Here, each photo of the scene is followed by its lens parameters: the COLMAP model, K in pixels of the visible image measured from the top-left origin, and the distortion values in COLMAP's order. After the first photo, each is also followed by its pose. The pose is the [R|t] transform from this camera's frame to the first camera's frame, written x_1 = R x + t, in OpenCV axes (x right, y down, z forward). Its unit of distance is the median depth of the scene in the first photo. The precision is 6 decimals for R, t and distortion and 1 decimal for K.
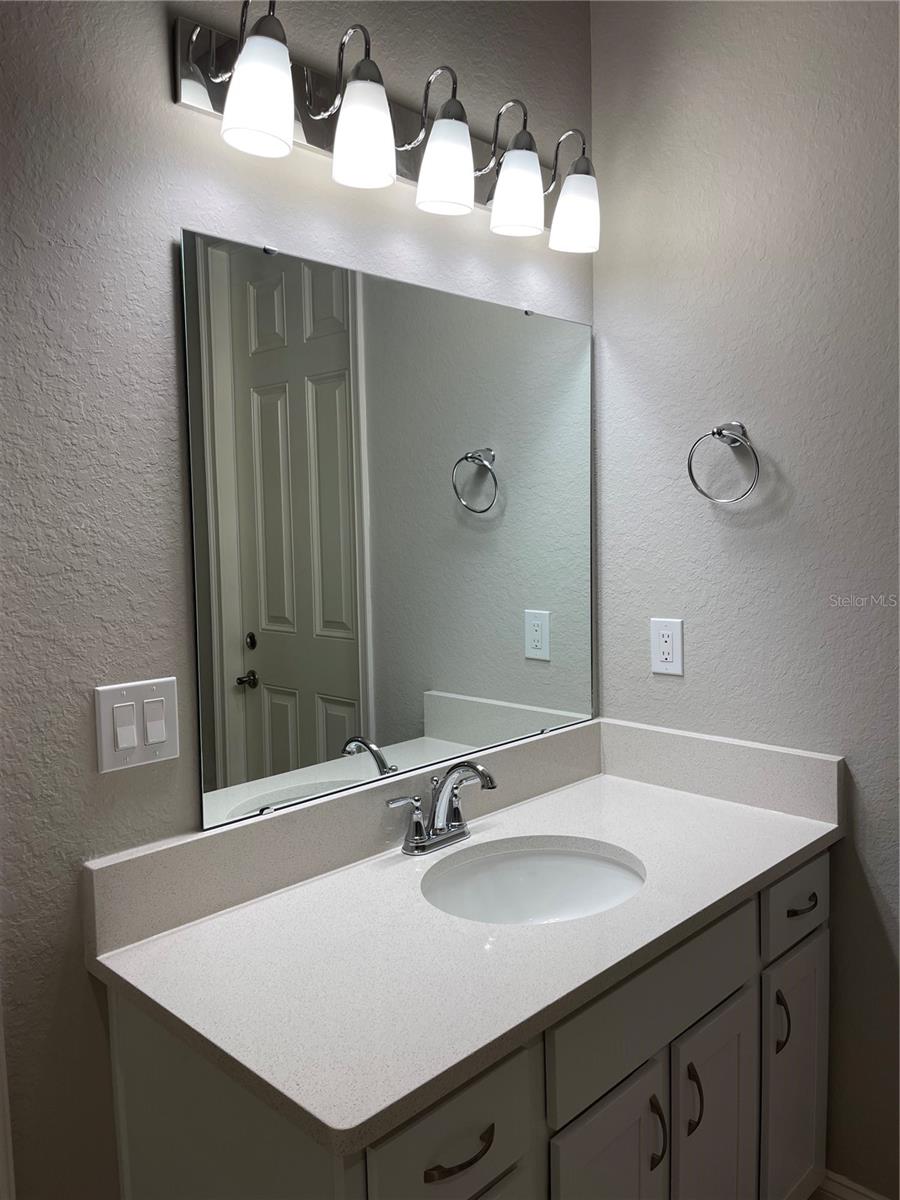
lens RADIAL K [[900.5, 0, 441.9], [0, 900.5, 600.8], [0, 0, 1]] dist [0.093903, -0.125366]
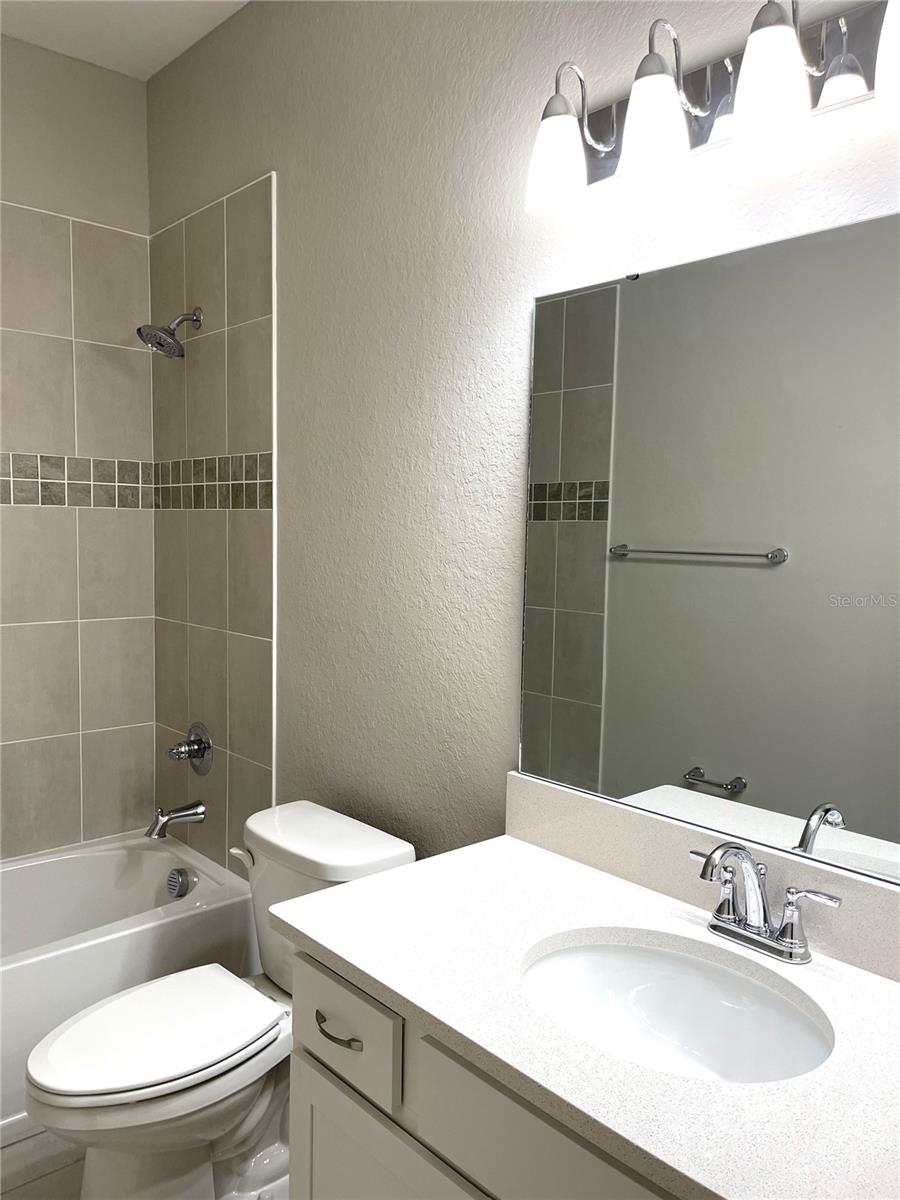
lens RADIAL K [[900.5, 0, 441.9], [0, 900.5, 600.8], [0, 0, 1]] dist [0.093903, -0.125366]
pose [[-0.100675, 0.094108, -0.990459, 0.886927], [-0.116097, 0.987604, 0.105637, -0.087984], [0.988123, 0.125624, -0.088501, 0.872244]]
